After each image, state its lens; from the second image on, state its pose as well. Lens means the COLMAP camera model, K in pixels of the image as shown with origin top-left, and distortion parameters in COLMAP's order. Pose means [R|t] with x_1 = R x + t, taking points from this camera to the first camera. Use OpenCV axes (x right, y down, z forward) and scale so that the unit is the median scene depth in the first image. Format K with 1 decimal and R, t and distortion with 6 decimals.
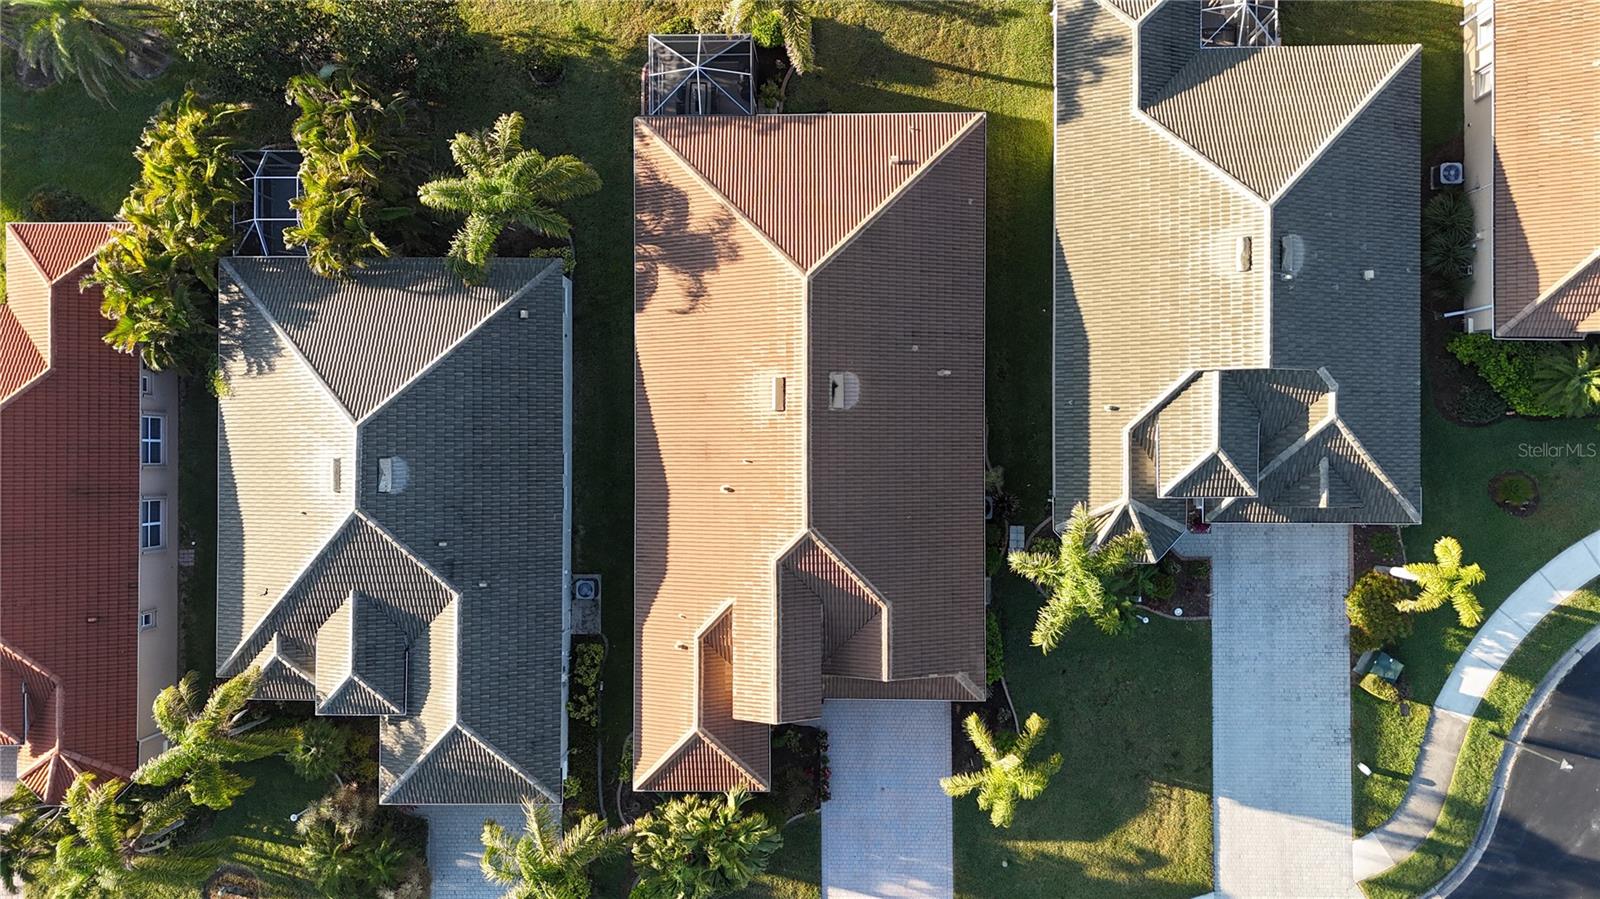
lens RADIAL K [[1166.3, 0, 803.0], [0, 1166.3, 454.6], [0, 0, 1]] dist [0.061408, -0.052155]
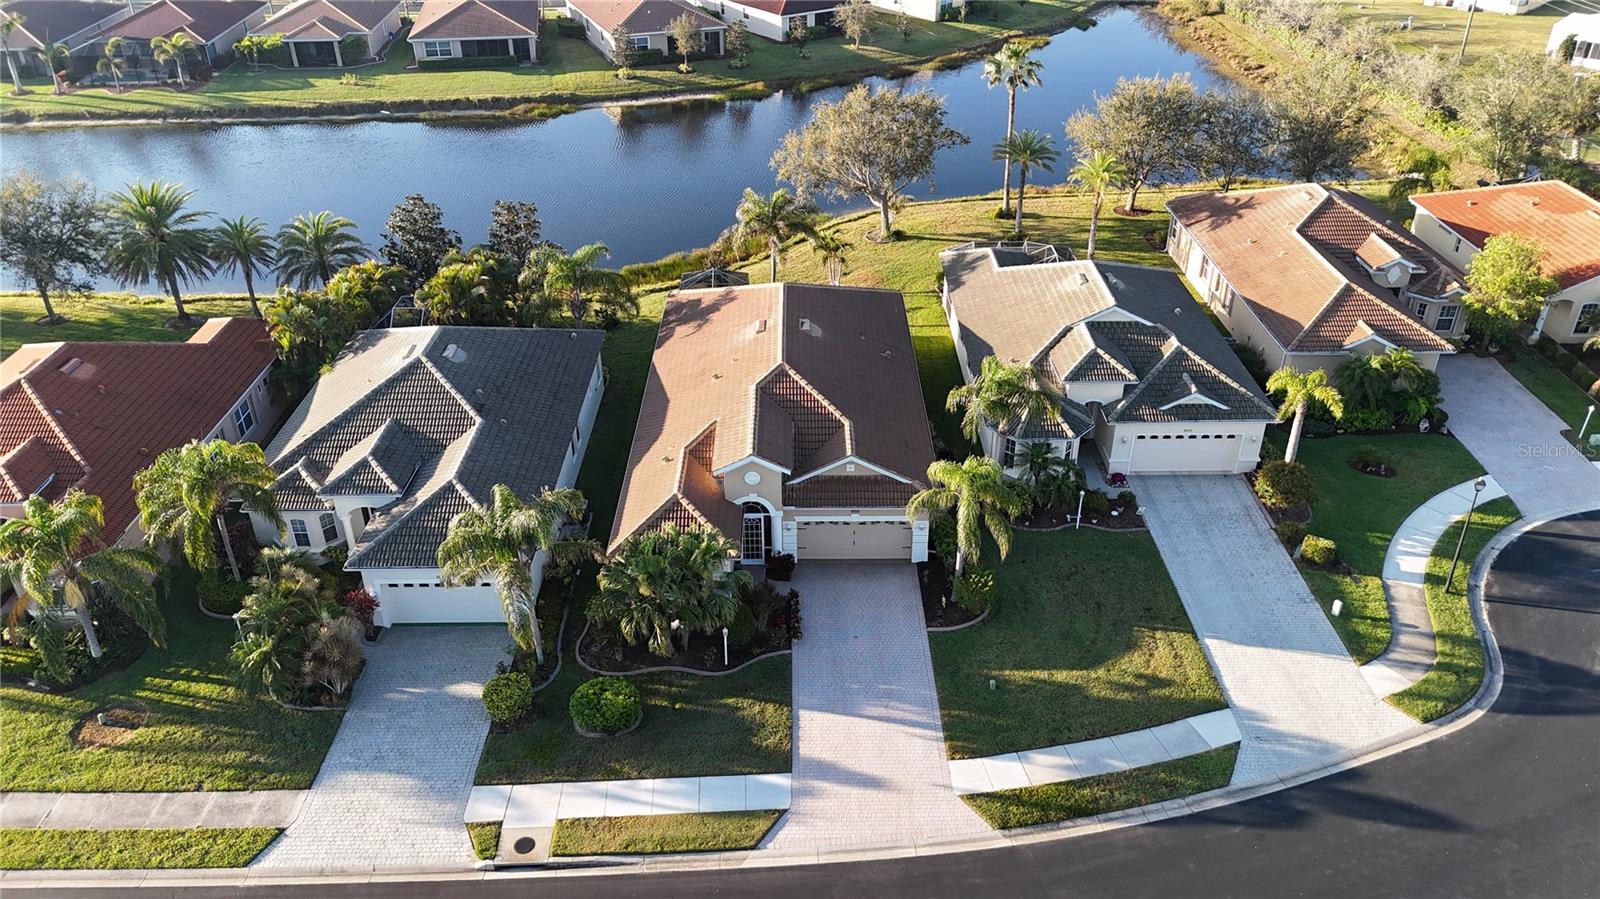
lens RADIAL K [[1166.3, 0, 810.2], [0, 1166.3, 441.3], [0, 0, 1]] dist [0.061408, -0.052155]
pose [[0.999748, 0.011839, 0.019053, 0.010182], [0.010174, 0.517689, -0.855509, 1.032074], [-0.019992, 0.855487, 0.517438, 0.372840]]
